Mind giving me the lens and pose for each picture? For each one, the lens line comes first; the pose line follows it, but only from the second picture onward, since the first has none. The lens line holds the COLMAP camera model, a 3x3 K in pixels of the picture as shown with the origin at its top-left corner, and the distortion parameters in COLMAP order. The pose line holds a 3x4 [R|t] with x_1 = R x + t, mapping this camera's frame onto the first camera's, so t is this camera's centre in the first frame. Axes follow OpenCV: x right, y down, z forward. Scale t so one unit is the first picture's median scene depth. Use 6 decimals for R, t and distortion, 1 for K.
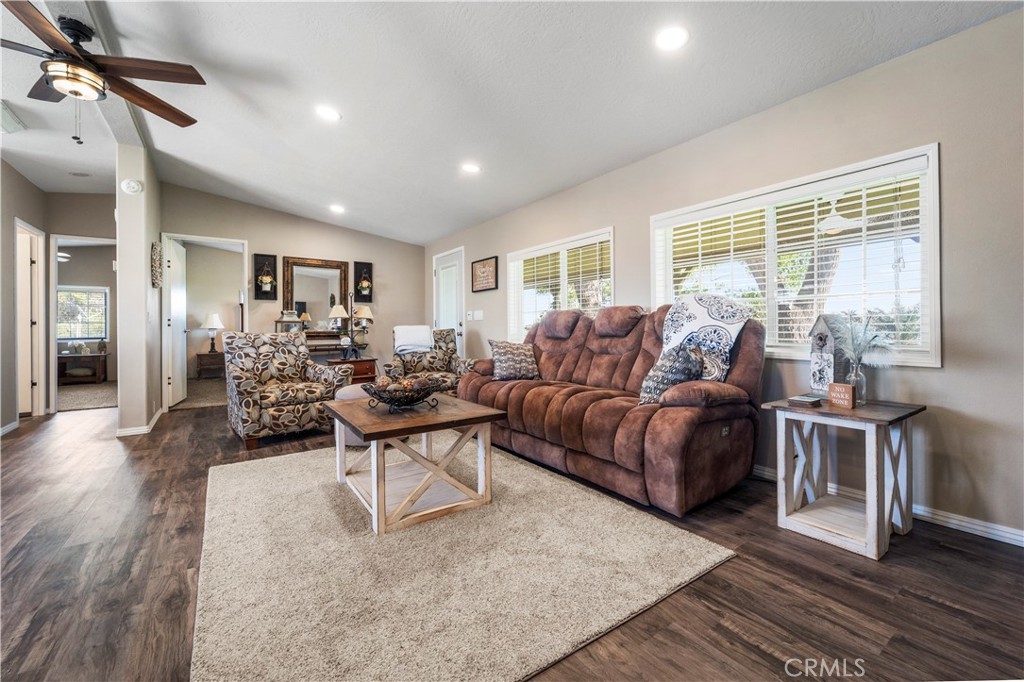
lens RADIAL K [[421.2, 0, 527.2], [0, 421.2, 328.7], [0, 0, 1]] dist [0.000231, -0.002671]
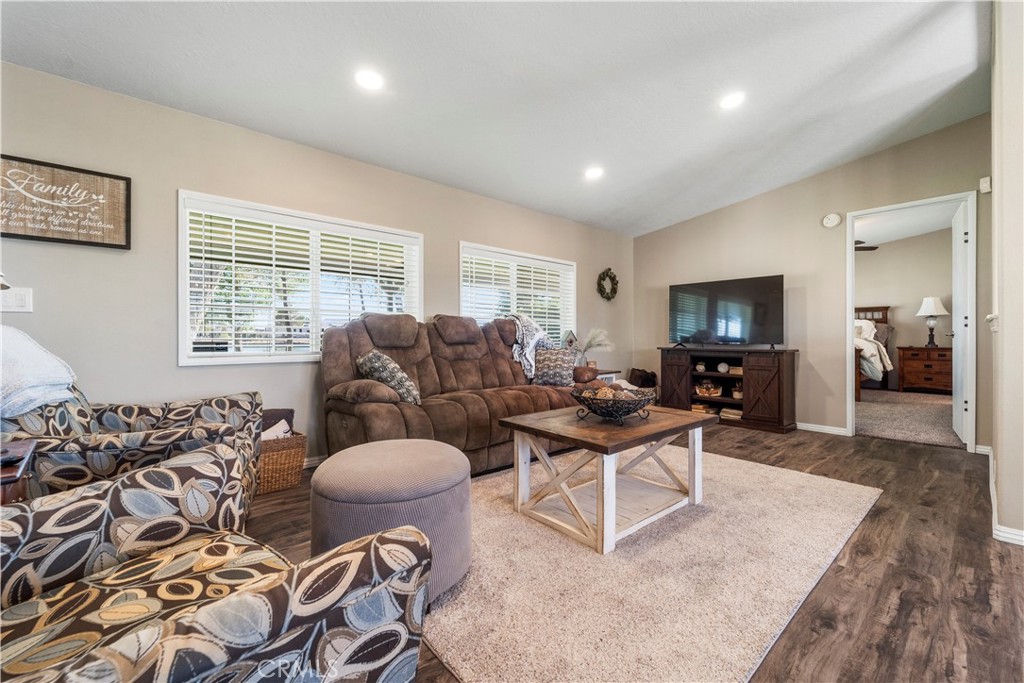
lens RADIAL K [[421.2, 0, 519.1], [0, 421.2, 336.7], [0, 0, 1]] dist [0.000231, -0.002671]
pose [[-0.100540, 0.008844, 0.994894, -0.747696], [0.001828, 0.999960, -0.008704, 0.008431], [-0.994931, 0.000943, -0.100552, 0.806656]]
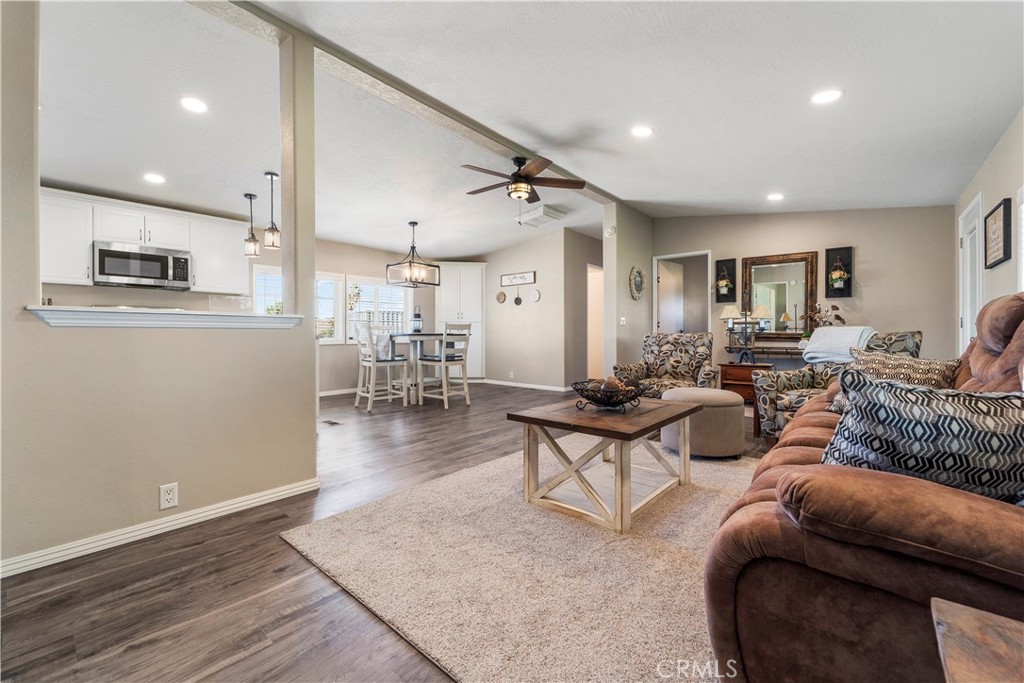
lens RADIAL K [[421.2, 0, 506.3], [0, 421.2, 315.5], [0, 0, 1]] dist [0.000231, -0.002671]
pose [[0.219477, -0.027283, -0.975236, 0.407173], [-0.003380, 0.999582, -0.028724, -0.004600], [0.975612, 0.009600, 0.219293, 0.328667]]
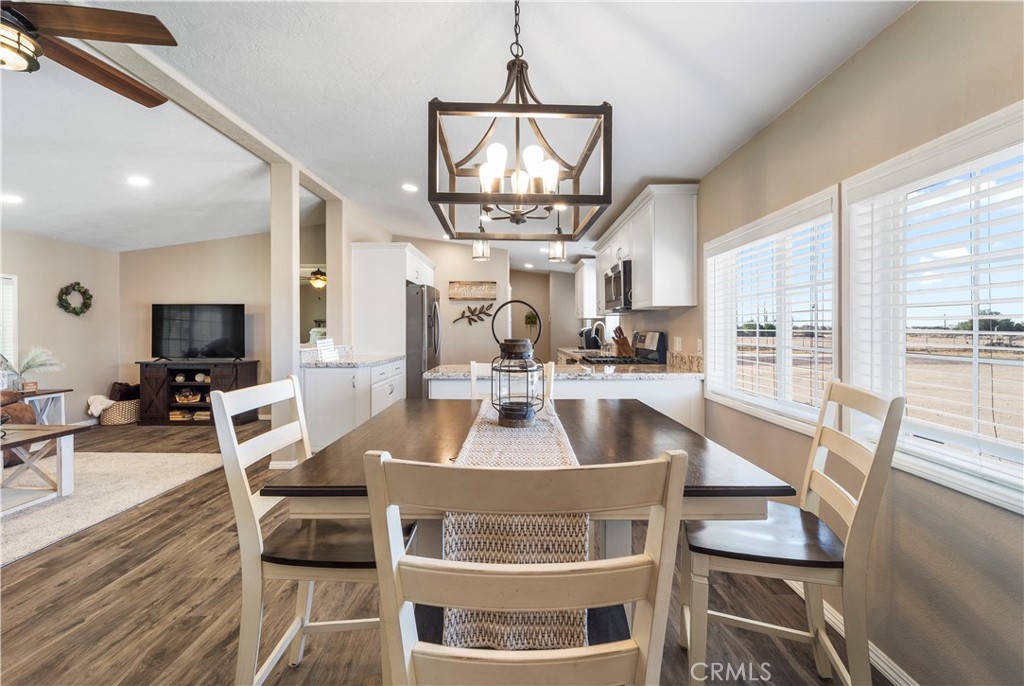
lens RADIAL K [[421.2, 0, 513.4], [0, 421.2, 332.8], [0, 0, 1]] dist [0.000231, -0.002671]
pose [[-0.806292, 0.004454, 0.591501, -1.315370], [0.007128, 0.999972, 0.002187, -0.059003], [-0.591475, 0.005979, -0.806301, 0.632165]]
